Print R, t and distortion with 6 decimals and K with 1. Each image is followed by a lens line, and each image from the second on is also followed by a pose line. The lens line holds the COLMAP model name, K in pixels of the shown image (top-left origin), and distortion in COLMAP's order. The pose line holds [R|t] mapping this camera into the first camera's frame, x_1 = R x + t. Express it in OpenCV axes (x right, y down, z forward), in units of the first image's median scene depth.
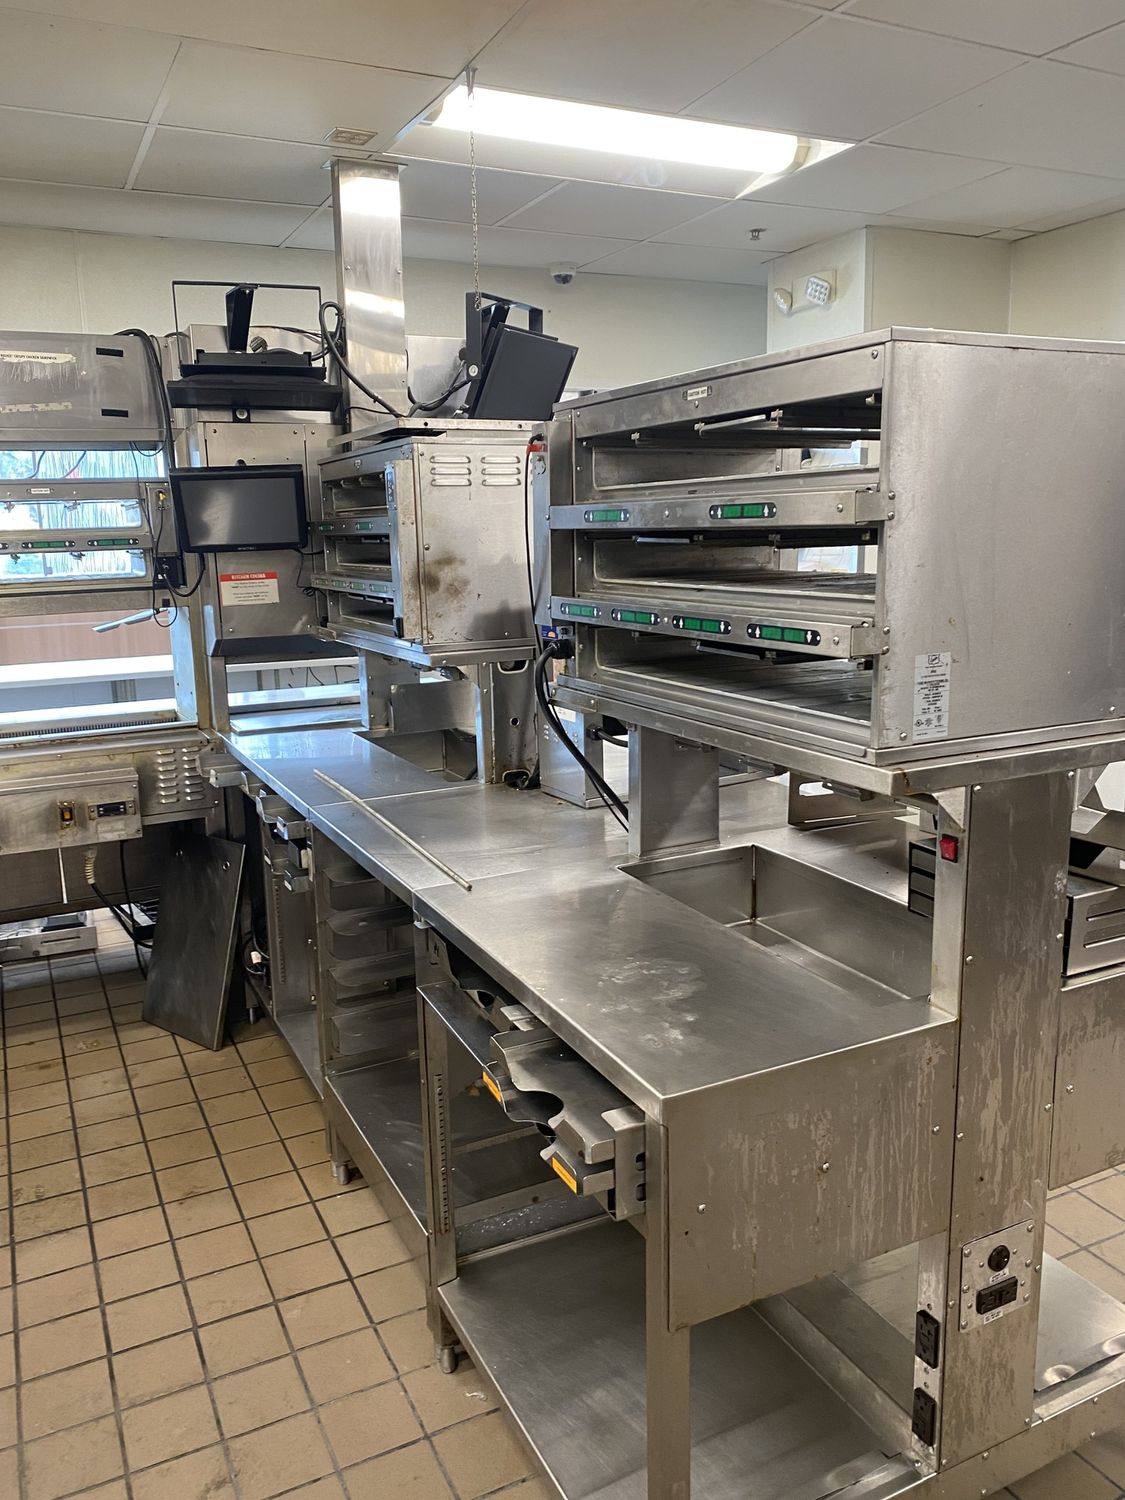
lens RADIAL K [[1158.4, 0, 567.3], [0, 1158.4, 746.1], [0, 0, 1]] dist [0.013139, 0.000281]
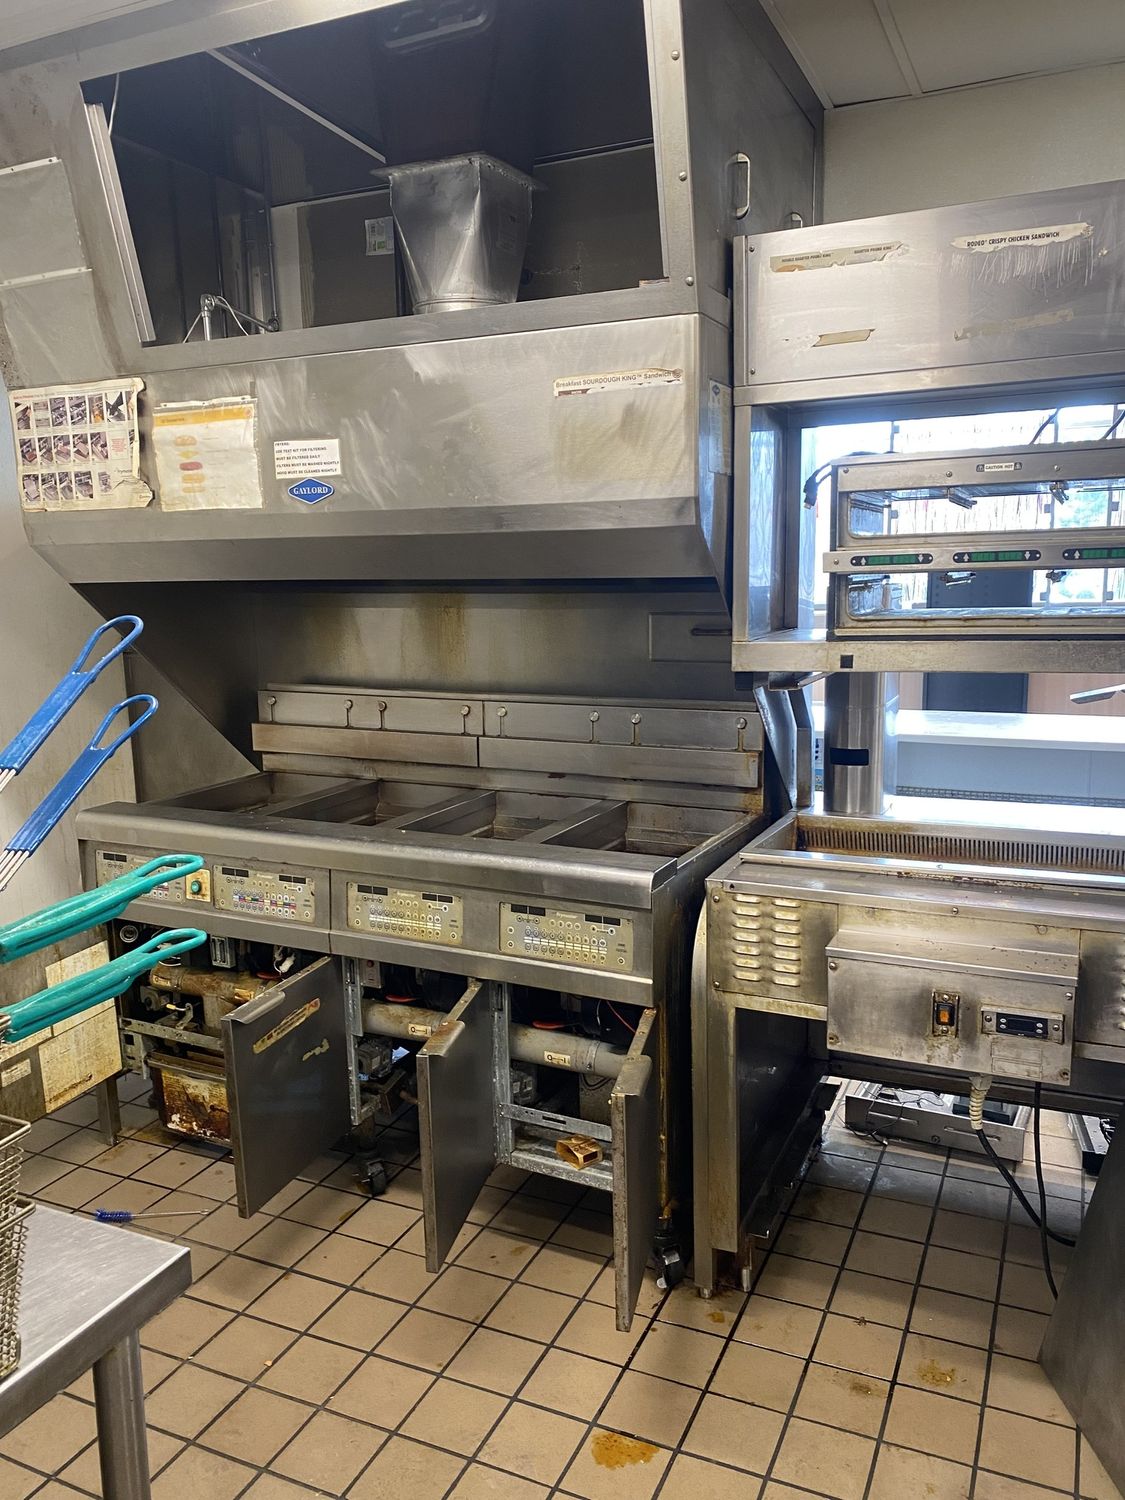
lens RADIAL K [[1158.4, 0, 571.9], [0, 1158.4, 751.3], [0, 0, 1]] dist [0.013139, 0.000281]
pose [[0.636194, 0.134246, -0.759760, -0.119982], [-0.144157, 0.988087, 0.053879, -0.076420], [0.757942, 0.075247, 0.647967, 0.457824]]
